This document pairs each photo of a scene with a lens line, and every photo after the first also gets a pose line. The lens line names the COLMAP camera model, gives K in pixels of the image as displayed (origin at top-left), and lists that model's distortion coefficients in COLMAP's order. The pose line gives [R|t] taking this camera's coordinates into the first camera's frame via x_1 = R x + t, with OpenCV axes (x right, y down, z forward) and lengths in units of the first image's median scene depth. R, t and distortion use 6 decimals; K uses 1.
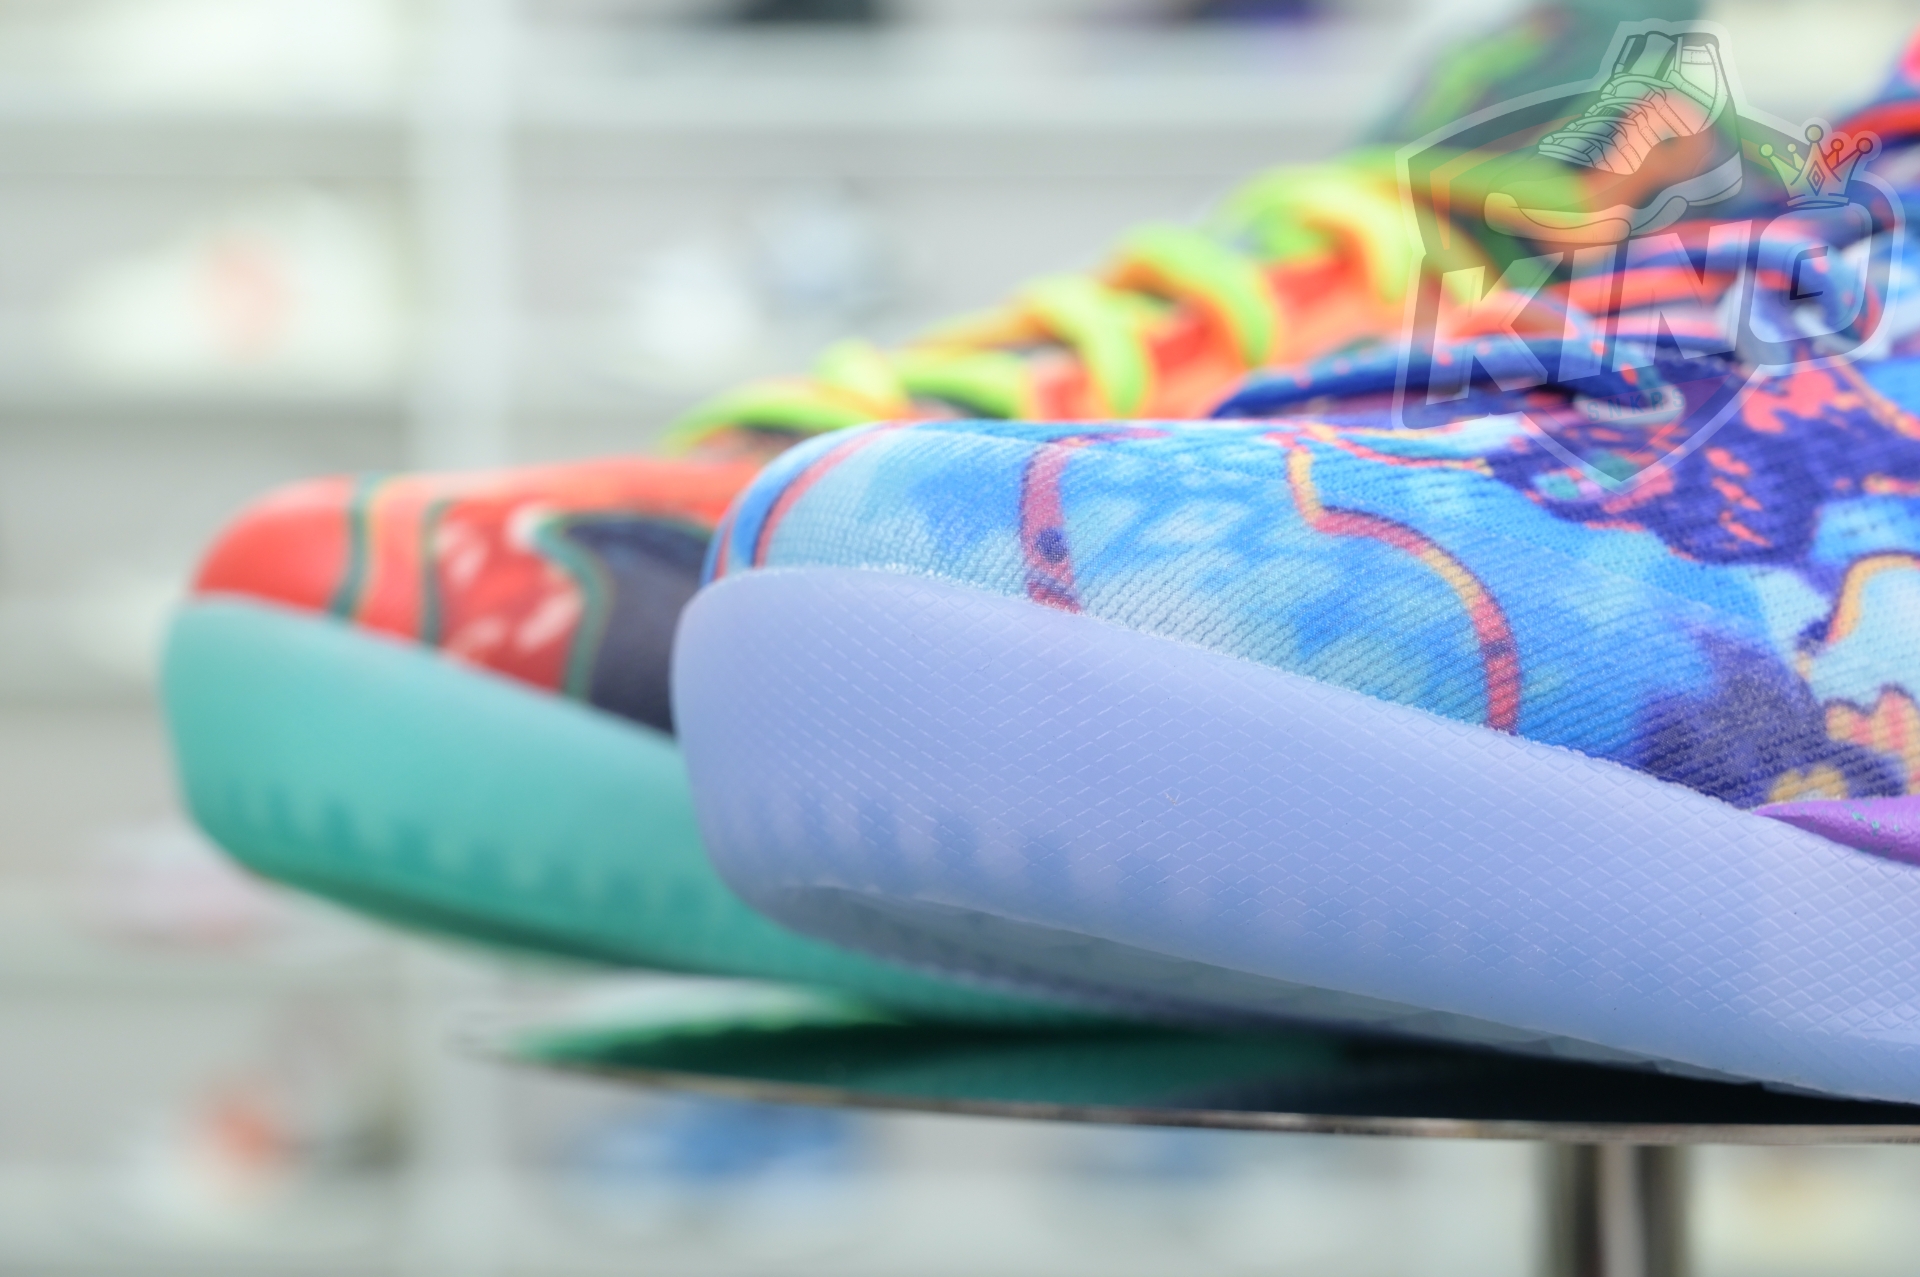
lens RADIAL K [[4203.2, 0, 933.3], [0, 4203.2, 650.4], [0, 0, 1]] dist [0.002386, 0.235848]
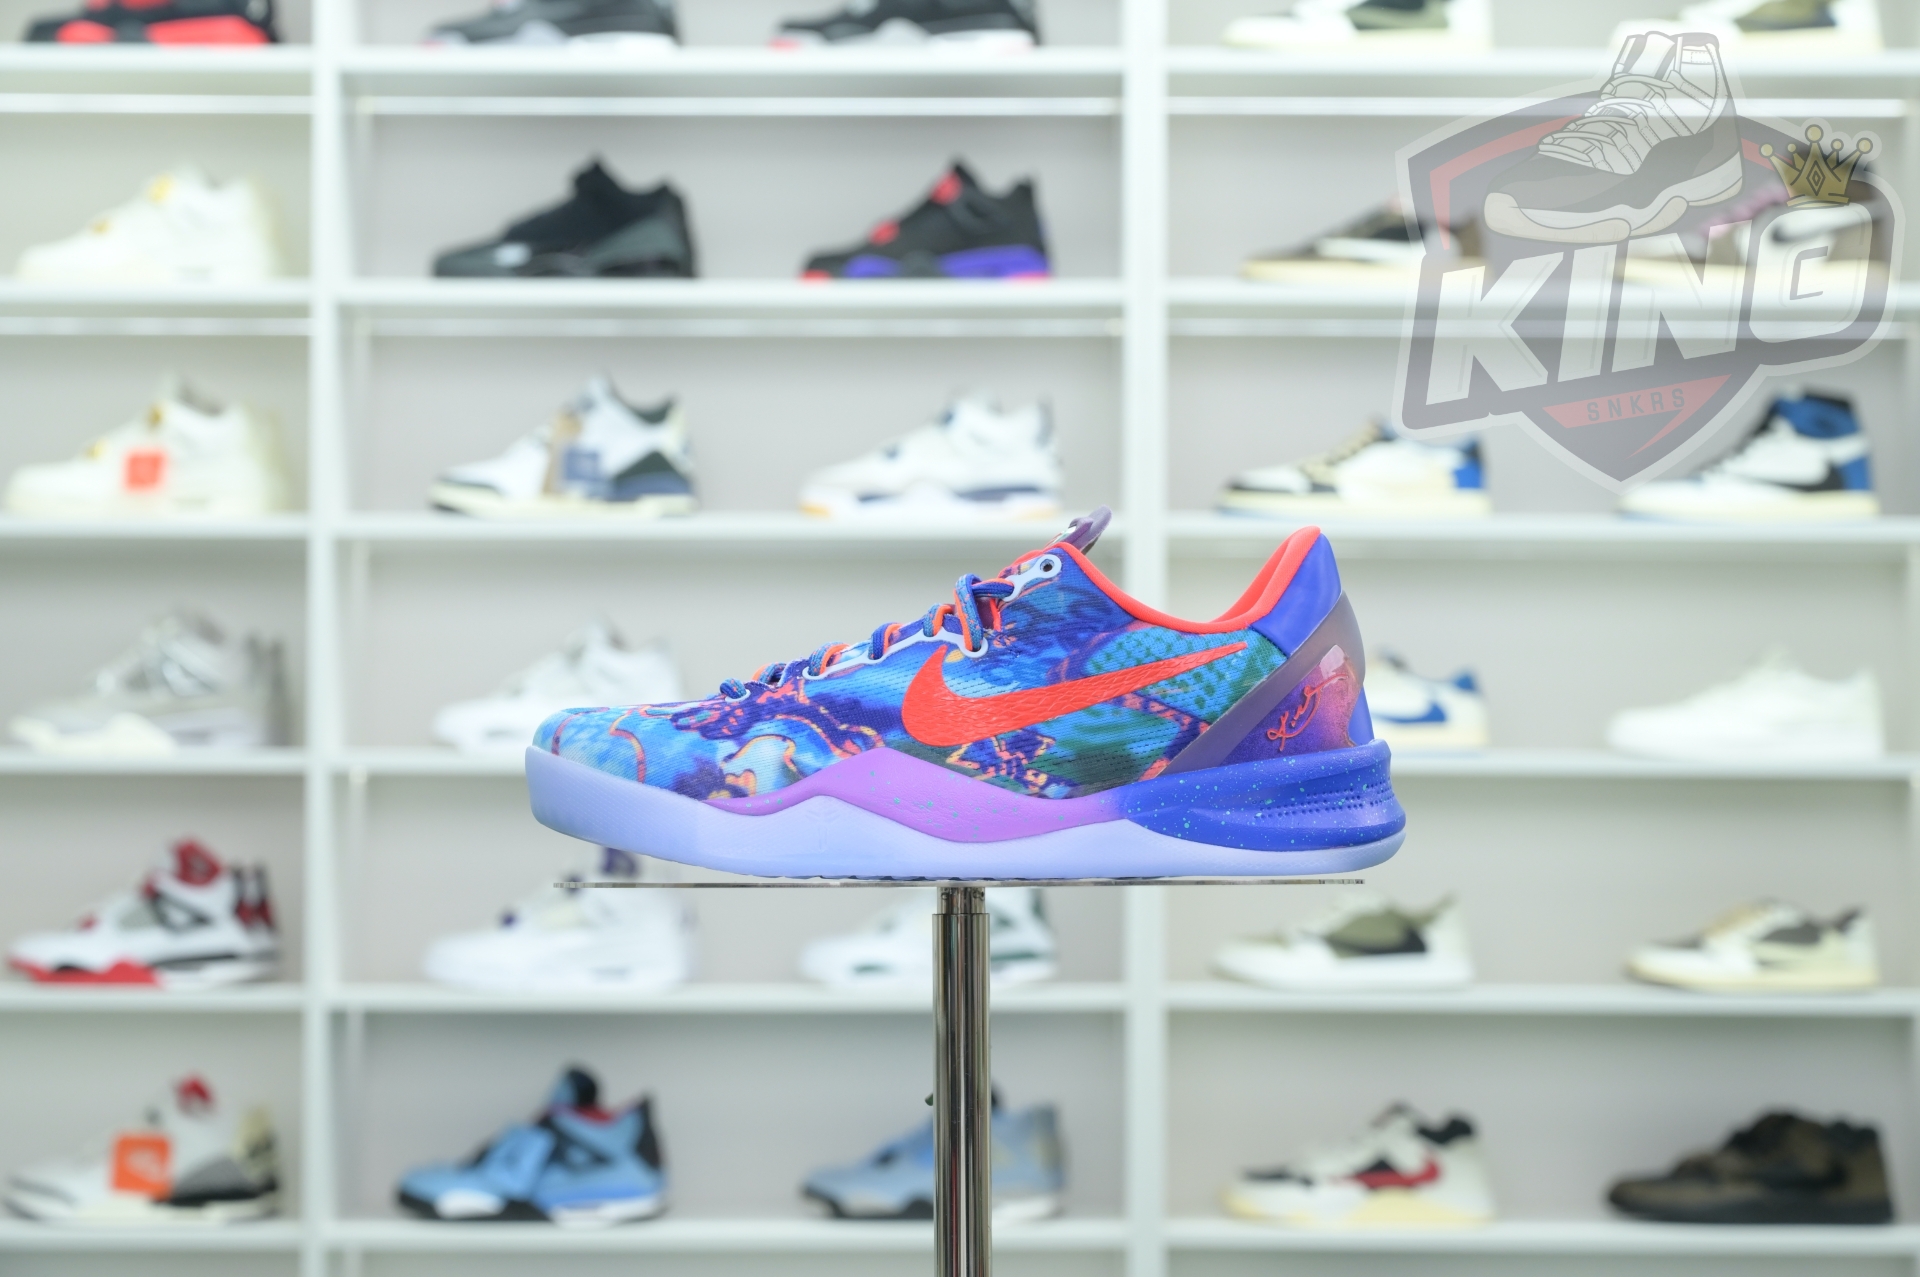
lens RADIAL K [[4175.2, 0, 960.0], [0, 4175.2, 638.5], [0, 0, 1]] dist [-0.007018, 0.303188]
pose [[0.829830, -0.038384, -0.556694, 2.642762], [0.022323, 0.999116, -0.035614, 0.030330], [0.557569, 0.017126, 0.829954, -2.192612]]
